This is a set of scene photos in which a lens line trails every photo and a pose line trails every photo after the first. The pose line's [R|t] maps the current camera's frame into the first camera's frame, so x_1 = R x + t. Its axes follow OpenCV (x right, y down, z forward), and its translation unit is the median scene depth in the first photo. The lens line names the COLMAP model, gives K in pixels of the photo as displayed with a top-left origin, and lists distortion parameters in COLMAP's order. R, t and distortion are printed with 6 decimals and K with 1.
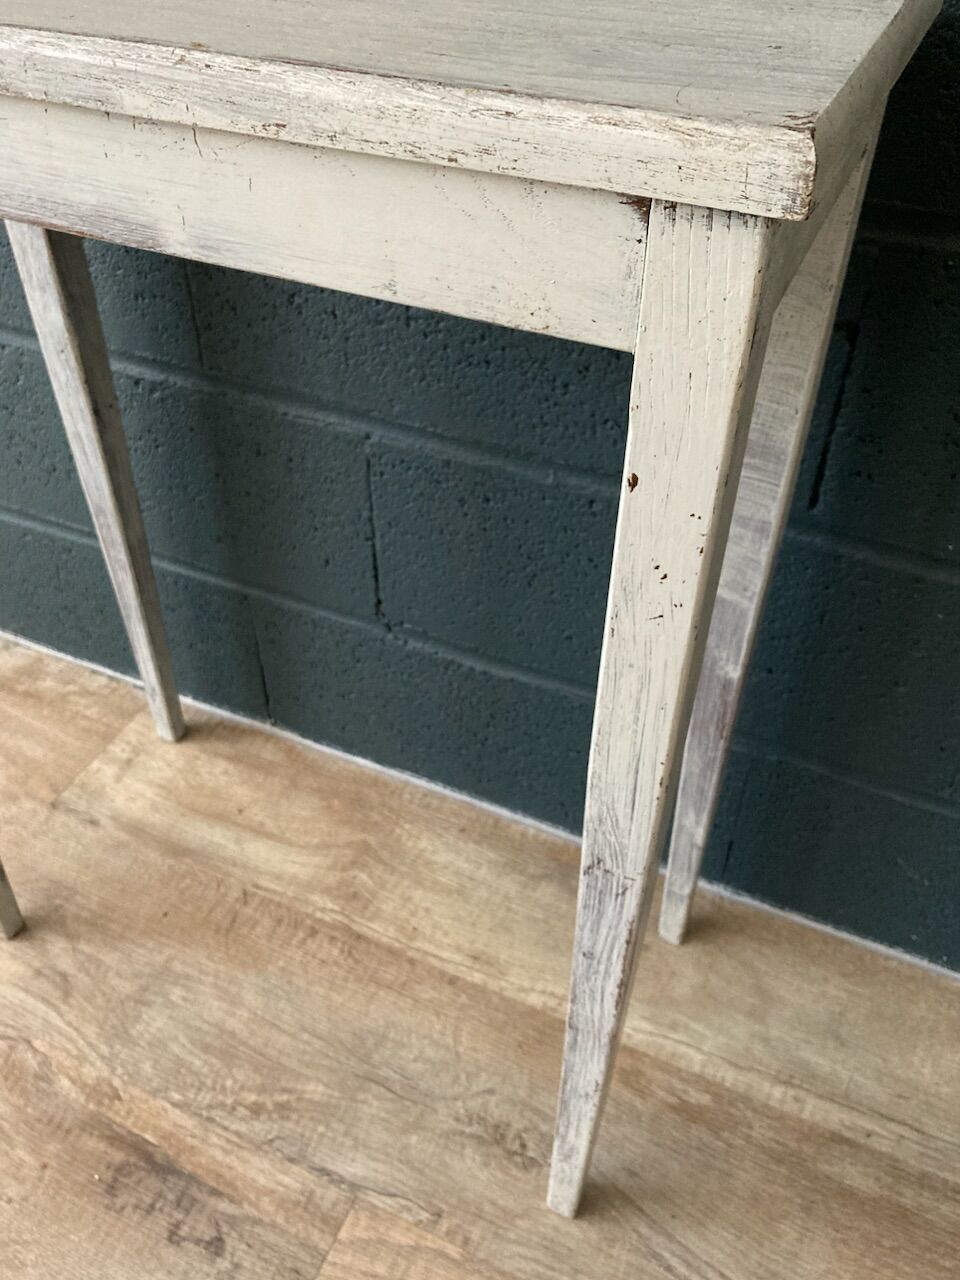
lens RADIAL K [[1105.5, 0, 478.5], [0, 1105.5, 630.7], [0, 0, 1]] dist [0.033441, -0.039431]
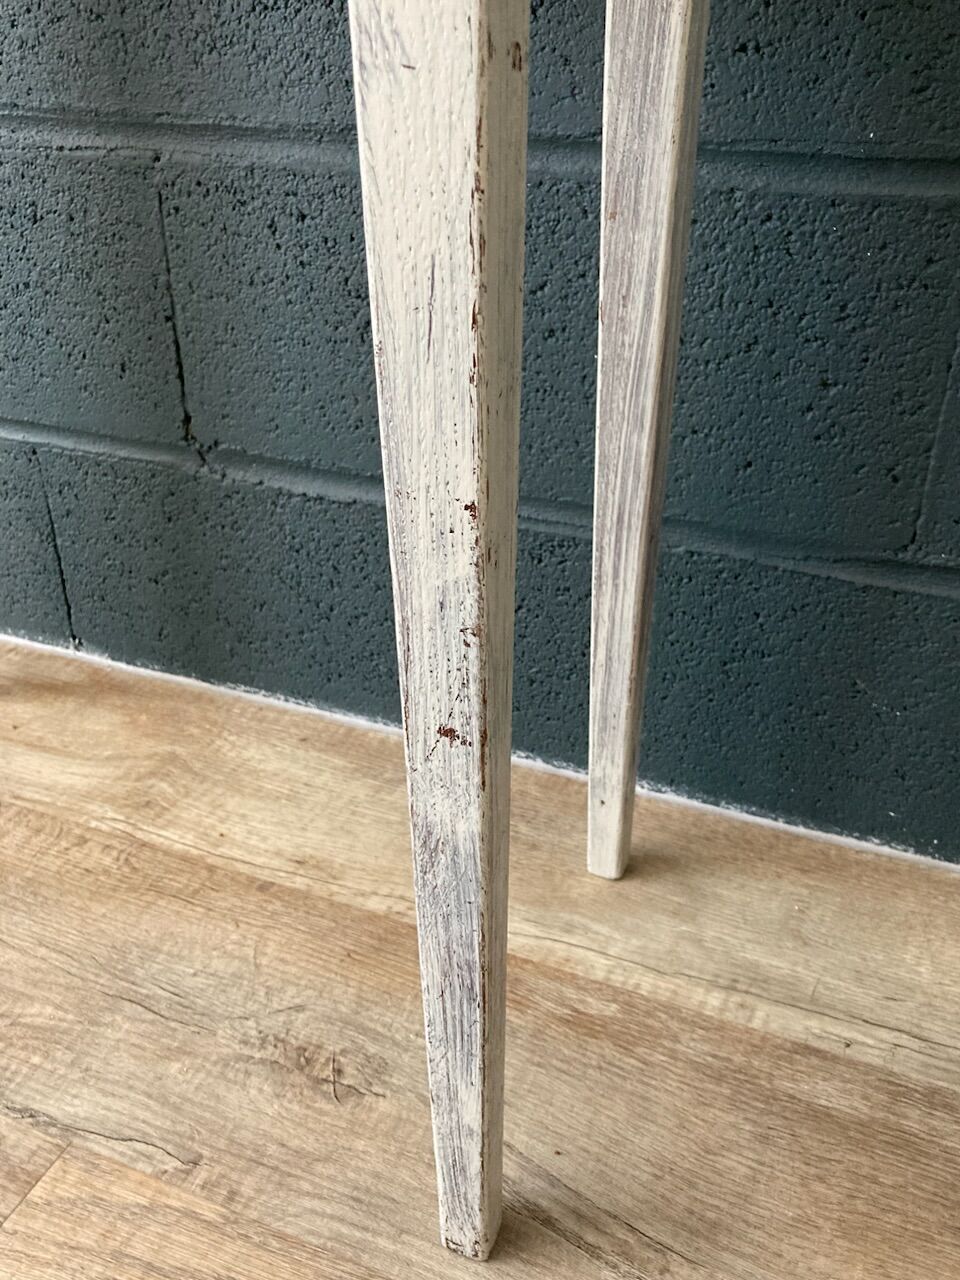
lens RADIAL K [[1105.5, 0, 480.3], [0, 1105.5, 636.1], [0, 0, 1]] dist [0.033441, -0.039431]
pose [[0.999417, -0.013202, 0.031482, 0.103891], [0.019799, 0.975408, -0.219517, 0.342904], [-0.027810, 0.220012, 0.975101, 0.278466]]
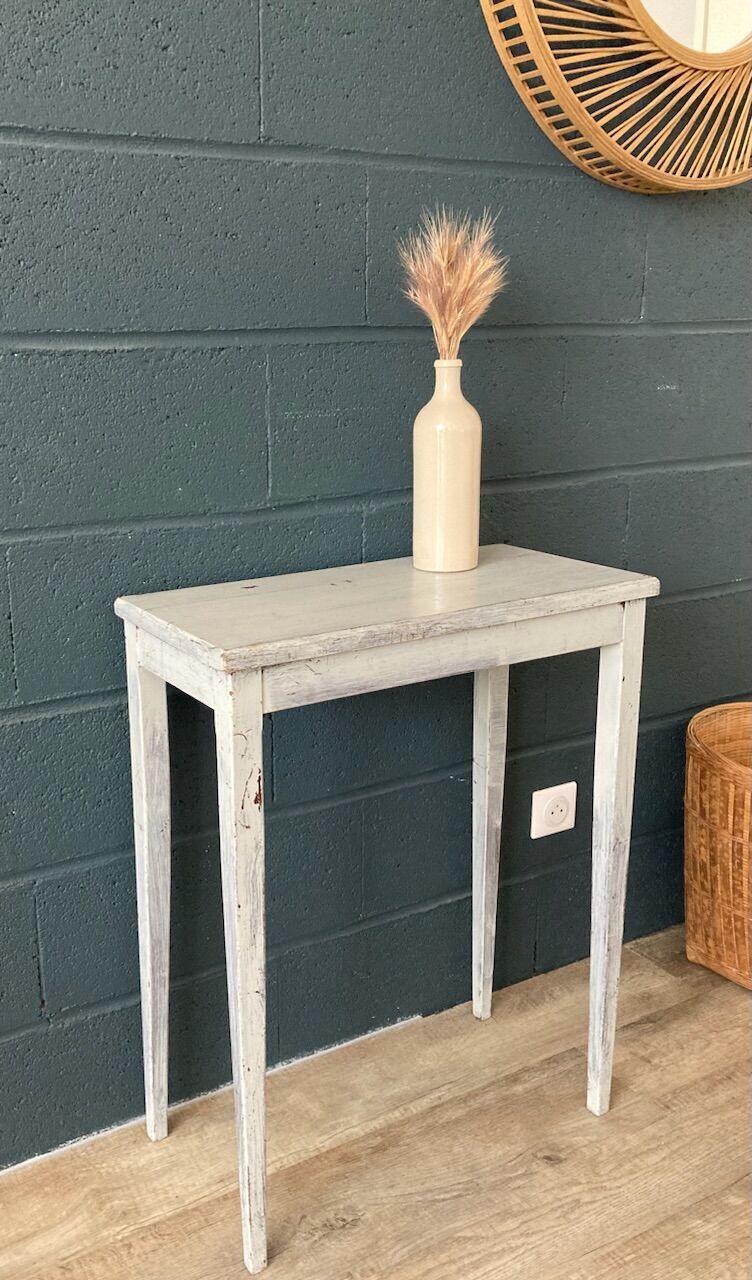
lens RADIAL K [[1116.7, 0, 266.4], [0, 1116.7, 633.6], [0, 0, 1]] dist [-0.008940, 0.071388]
pose [[0.597672, -0.224386, 0.769701, -1.039423], [0.545233, 0.817612, -0.185020, 0.009525], [-0.587800, 0.530247, 0.611006, -0.357209]]
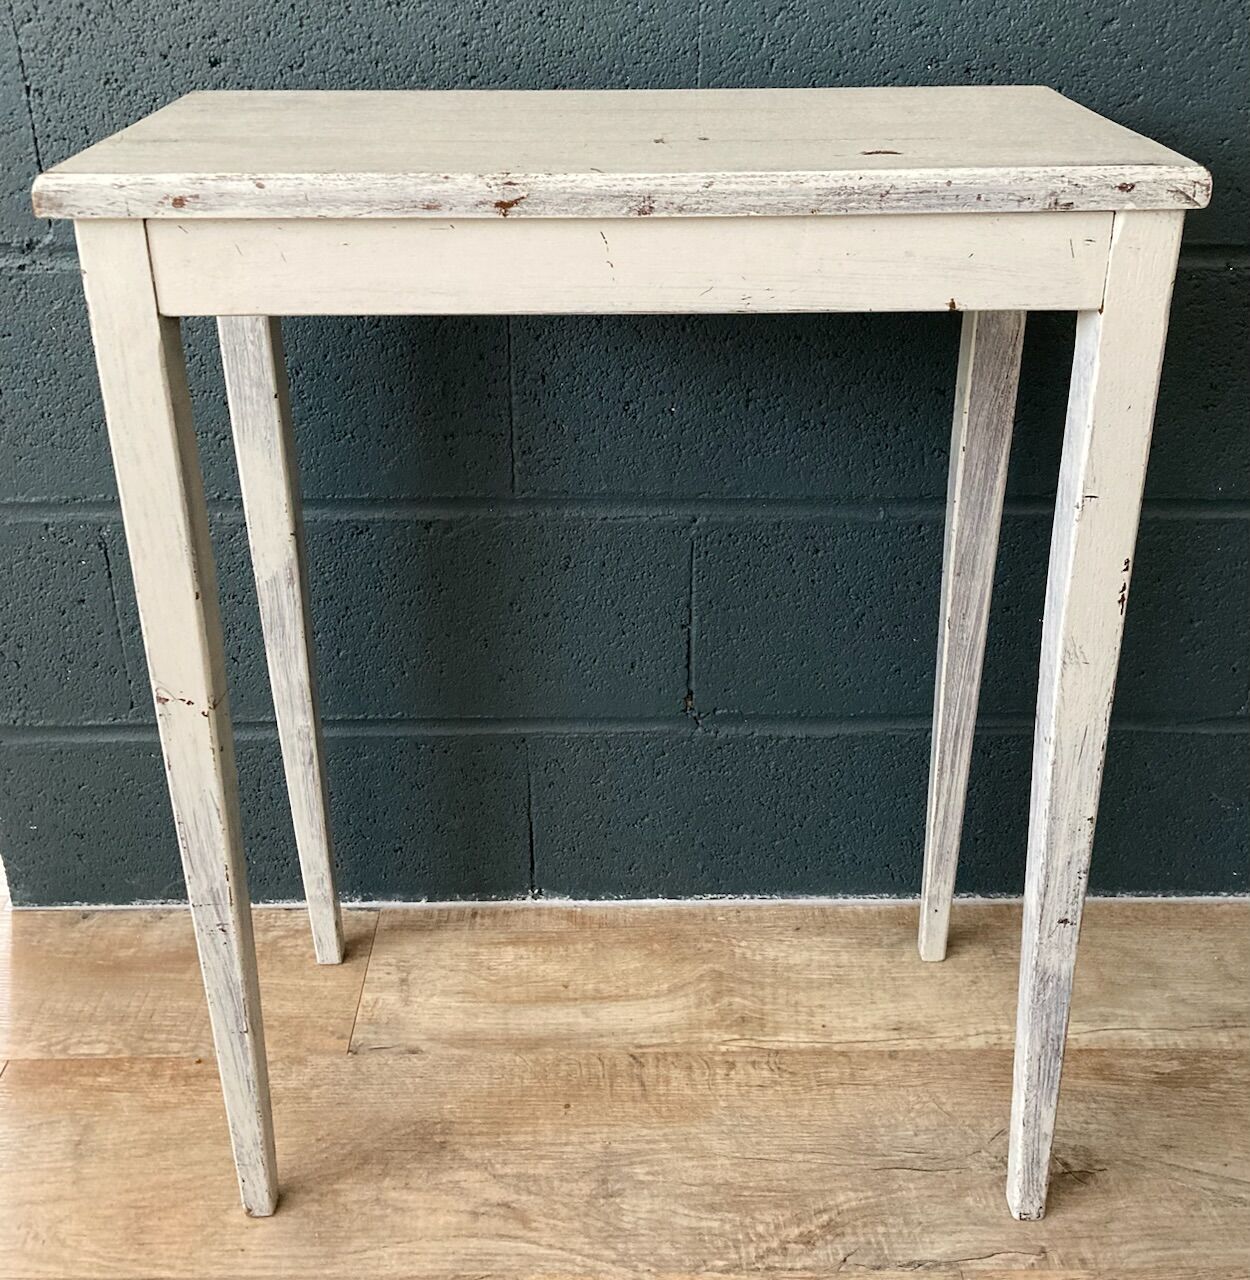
lens RADIAL K [[1411.6, 0, 632.7], [0, 1411.6, 454.2], [0, 0, 1]] dist [0.021298, 0.000000]
pose [[0.905236, -0.165025, 0.391554, -0.665633], [0.282200, 0.922414, -0.263659, 0.104923], [-0.317665, 0.349170, 0.881572, -0.193890]]
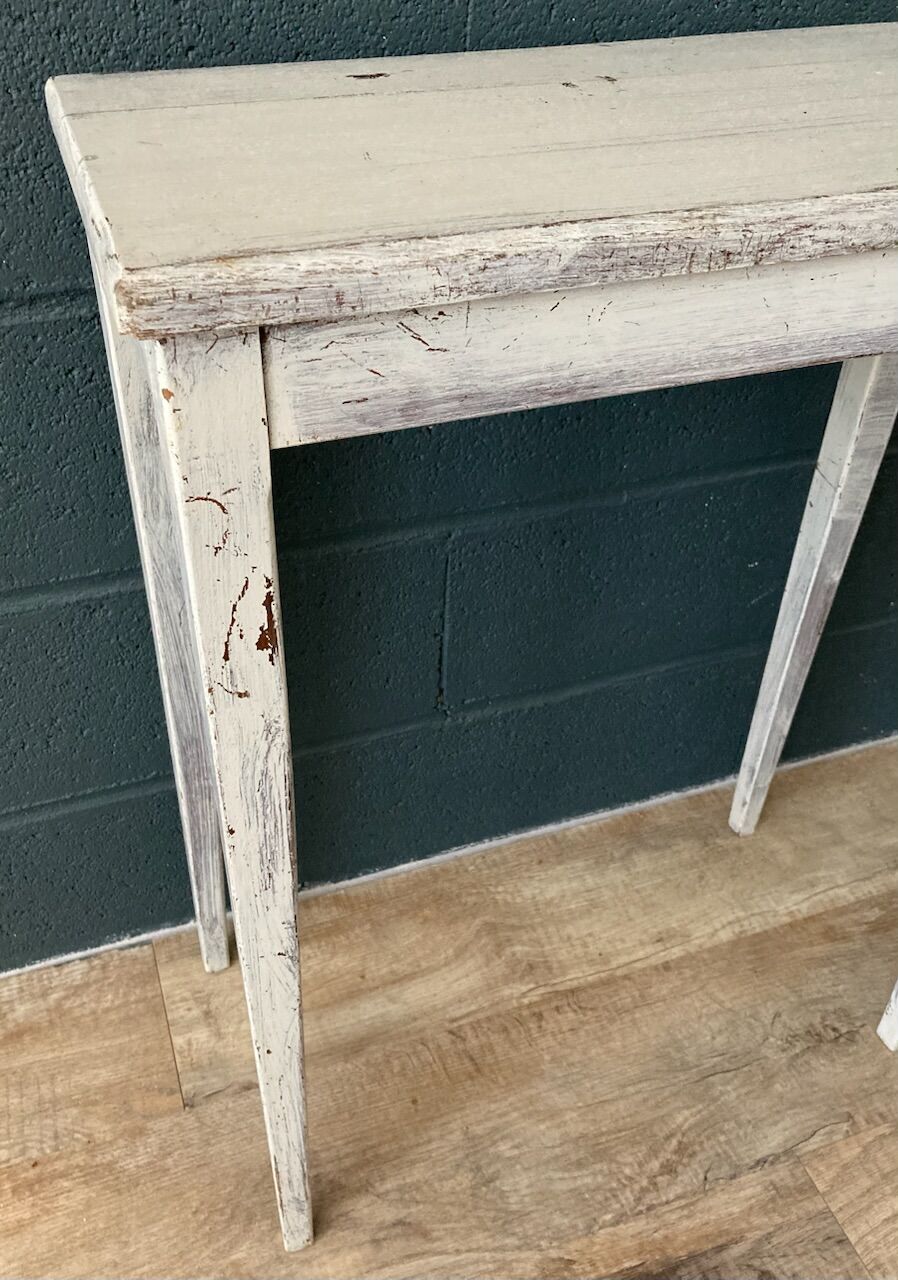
lens RADIAL K [[1117.5, 0, 411.7], [0, 1117.5, 616.1], [0, 0, 1]] dist [0.010497, 0.004976]
pose [[0.721561, -0.420319, 0.550166, -0.711618], [0.446240, 0.889898, 0.094610, -0.218778], [-0.529358, 0.177239, 0.829679, 0.180188]]
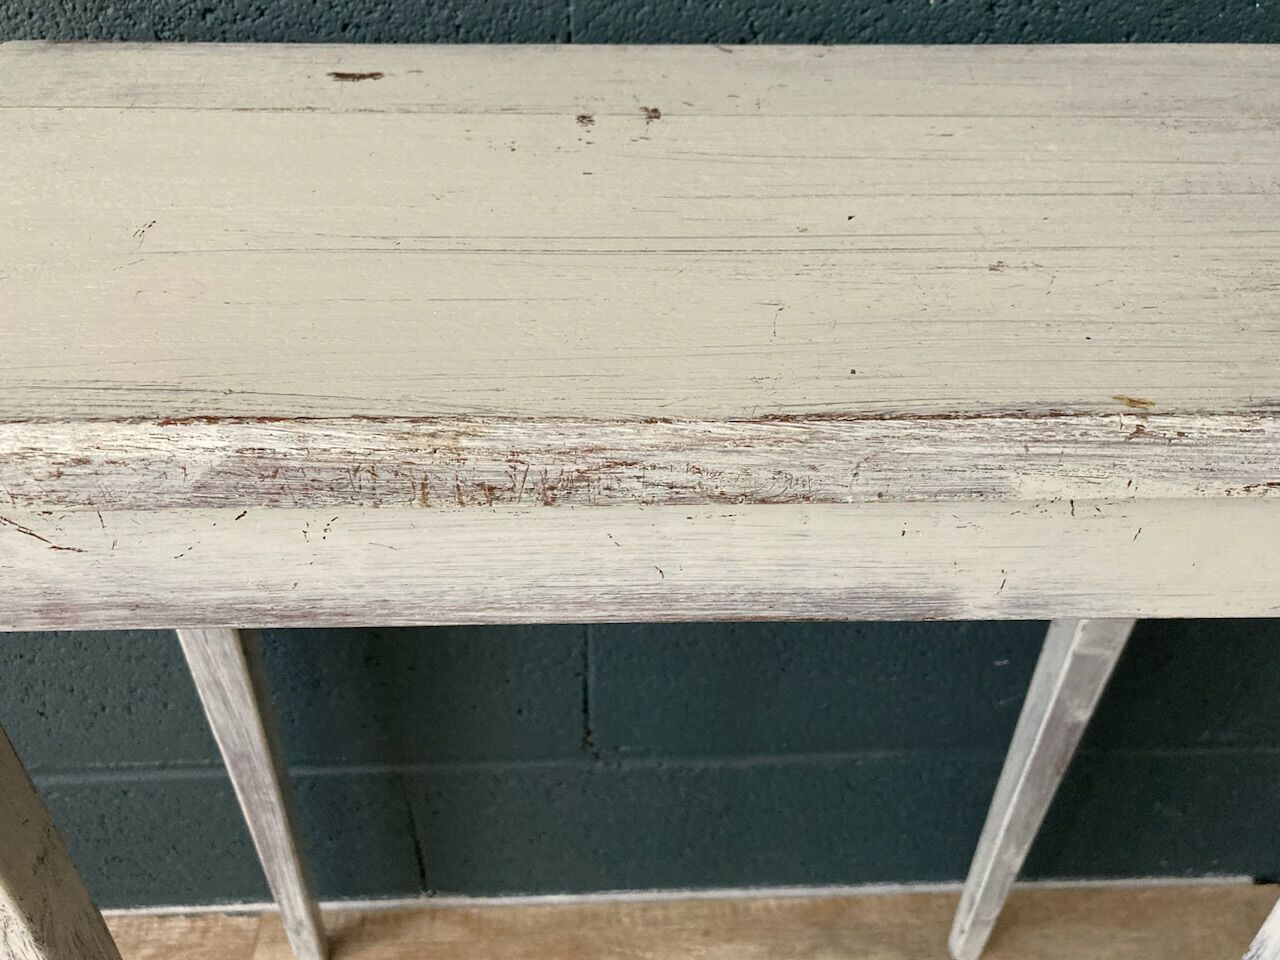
lens RADIAL K [[1105.5, 0, 639.8], [0, 1105.5, 475.4], [0, 0, 1]] dist [0.033441, -0.039431]
pose [[0.890261, -0.274584, 0.363371, -0.348859], [0.288119, 0.957433, 0.017598, -0.248528], [-0.352735, 0.089027, 0.931478, 0.183645]]
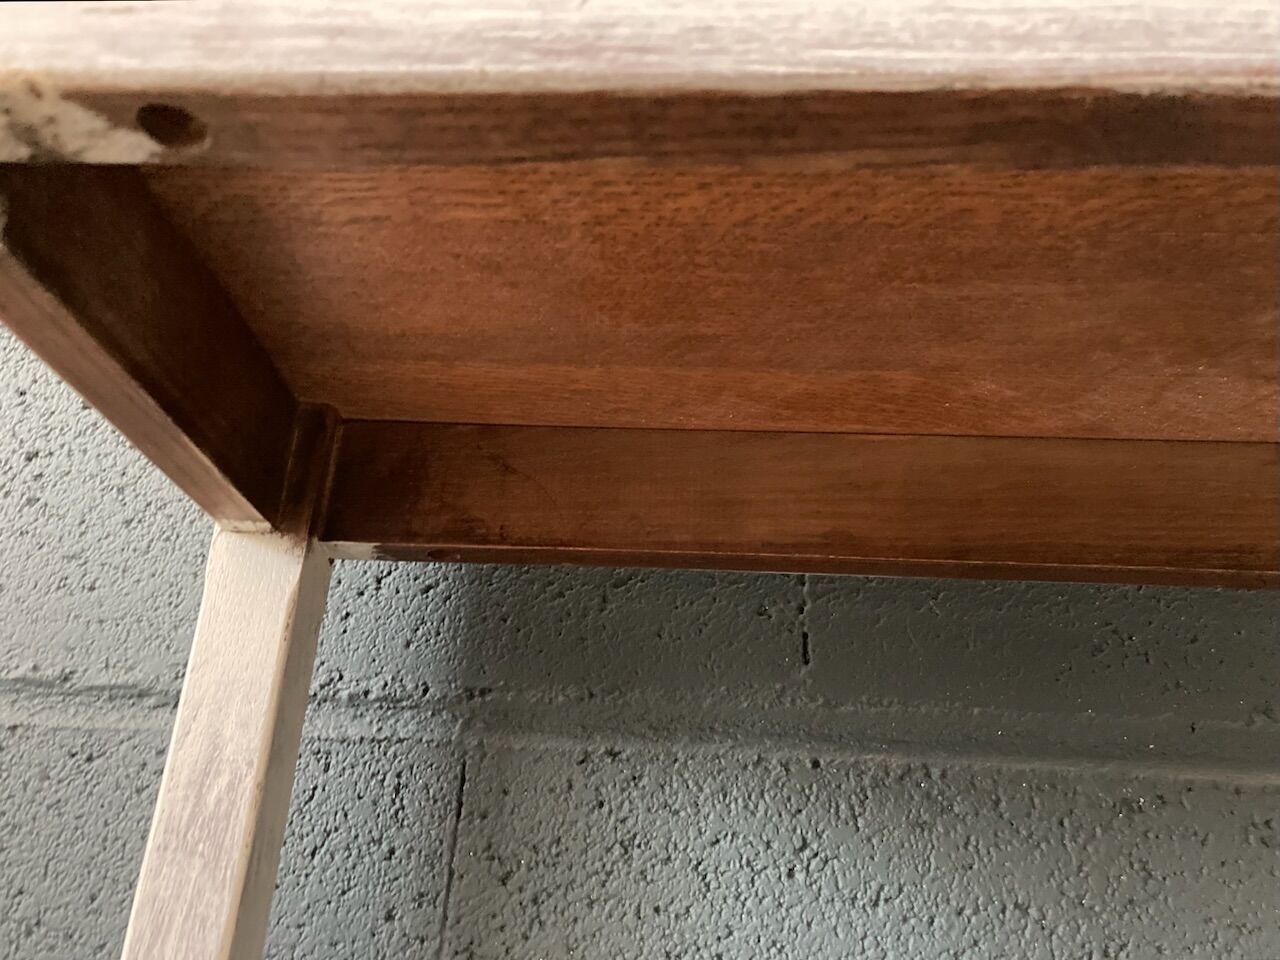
lens RADIAL K [[1105.5, 0, 639.8], [0, 1105.5, 493.5], [0, 0, 1]] dist [0.033441, -0.039431]
pose [[0.922869, 0.188803, 0.335657, -0.376434], [0.210607, 0.482276, -0.850326, 0.012299], [-0.322423, 0.855432, 0.405315, 0.536966]]
